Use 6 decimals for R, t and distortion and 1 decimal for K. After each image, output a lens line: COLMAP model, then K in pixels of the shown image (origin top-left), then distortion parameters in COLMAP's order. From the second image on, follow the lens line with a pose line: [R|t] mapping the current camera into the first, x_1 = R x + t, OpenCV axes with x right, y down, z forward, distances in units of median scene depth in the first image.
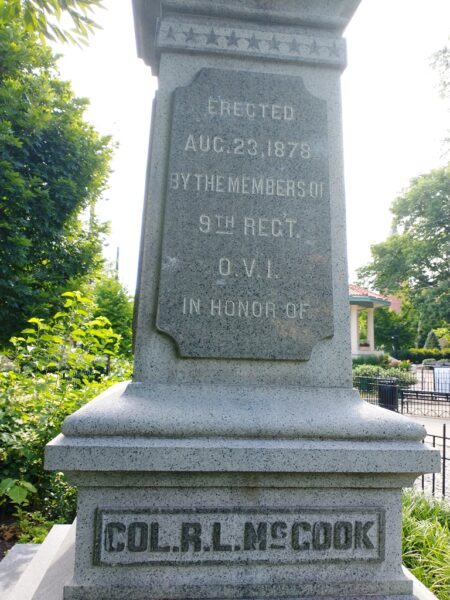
lens RADIAL K [[454.4, 0, 224.6], [0, 454.4, 292.6], [0, 0, 1]] dist [0.074393, -0.148917]
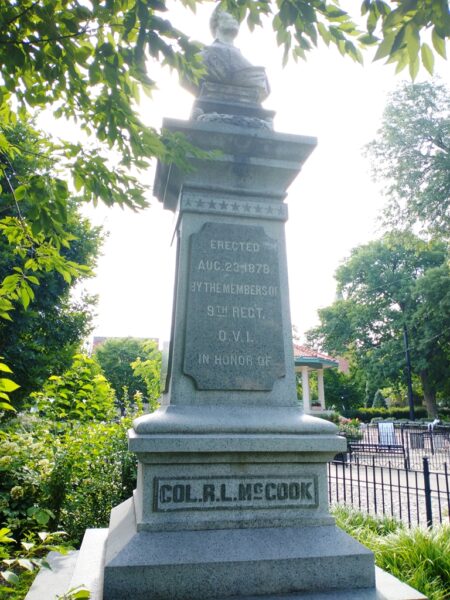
lens RADIAL K [[454.4, 0, 224.6], [0, 454.4, 292.6], [0, 0, 1]] dist [0.074393, -0.148917]
pose [[0.994709, 0.001158, 0.102728, -0.162494], [0.013053, 0.990409, -0.137552, 0.017040], [-0.101902, 0.138165, 0.985153, -0.693344]]
